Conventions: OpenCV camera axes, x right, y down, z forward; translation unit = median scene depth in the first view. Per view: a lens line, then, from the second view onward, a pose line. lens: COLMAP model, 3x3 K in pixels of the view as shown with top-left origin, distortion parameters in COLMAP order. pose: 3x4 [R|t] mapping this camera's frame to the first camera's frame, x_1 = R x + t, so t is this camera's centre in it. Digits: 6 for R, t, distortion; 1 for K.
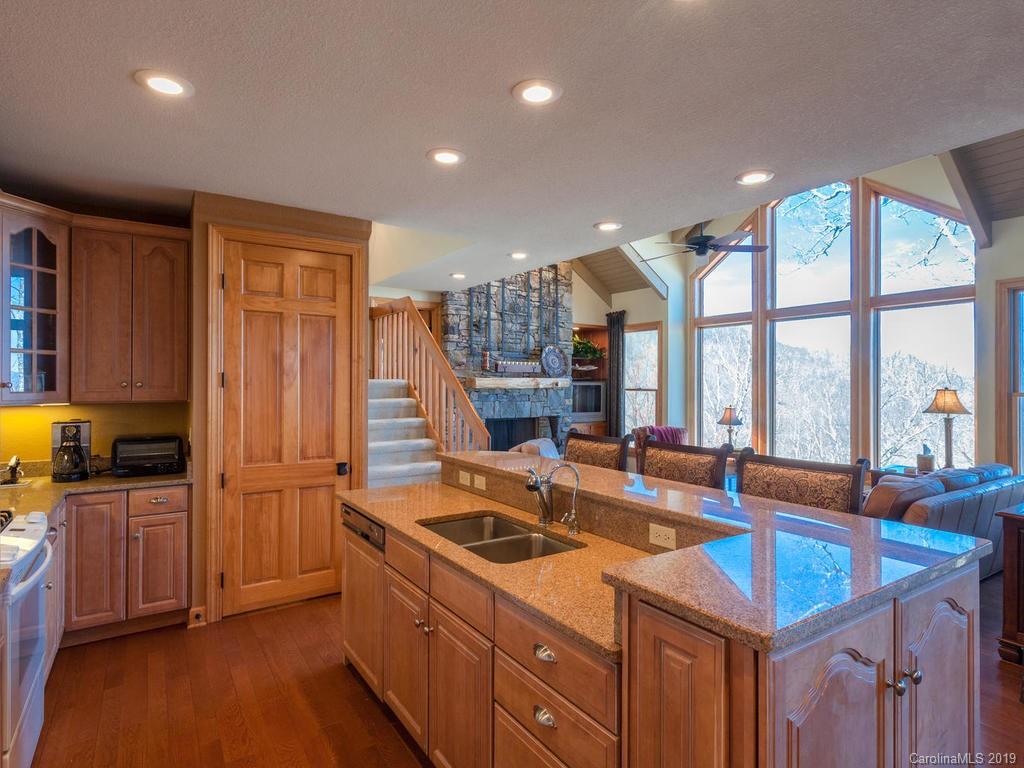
lens RADIAL K [[550.5, 0, 511.7], [0, 550.5, 382.7], [0, 0, 1]] dist [-0.016862, -0.000217]
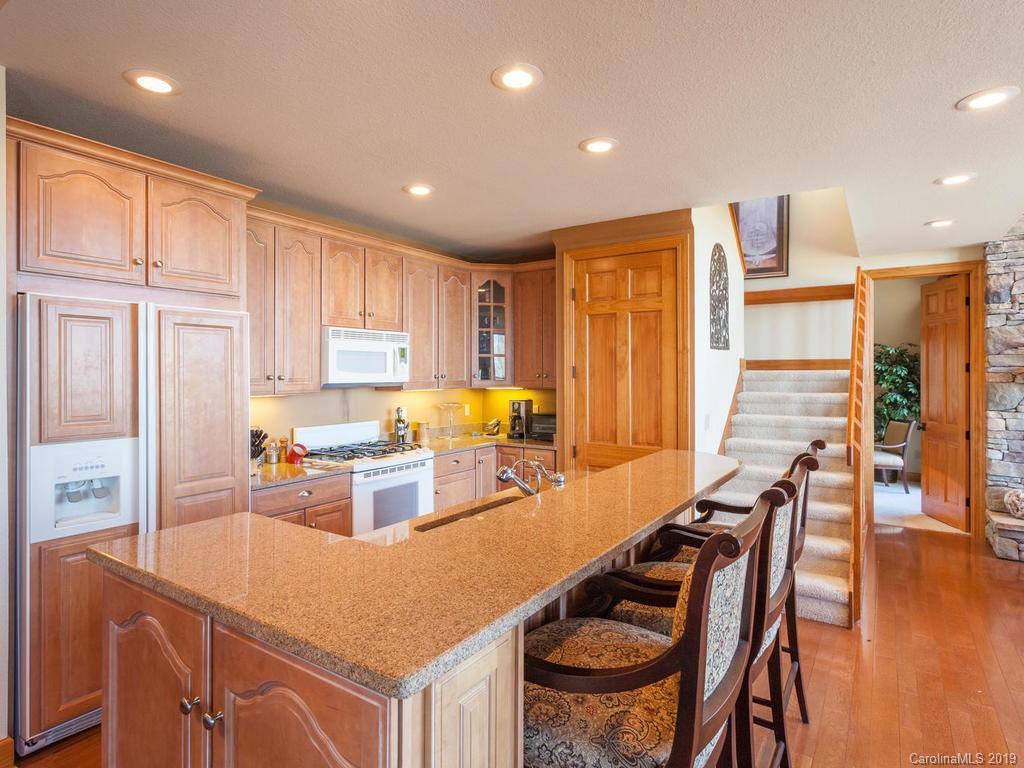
lens RADIAL K [[550.5, 0, 513.7], [0, 550.5, 378.1], [0, 0, 1]] dist [-0.016862, -0.000217]
pose [[0.383482, 0.002984, -0.923544, 0.566153], [0.001724, 0.999991, 0.003947, 0.002971], [0.923547, -0.003106, 0.383473, 0.364872]]
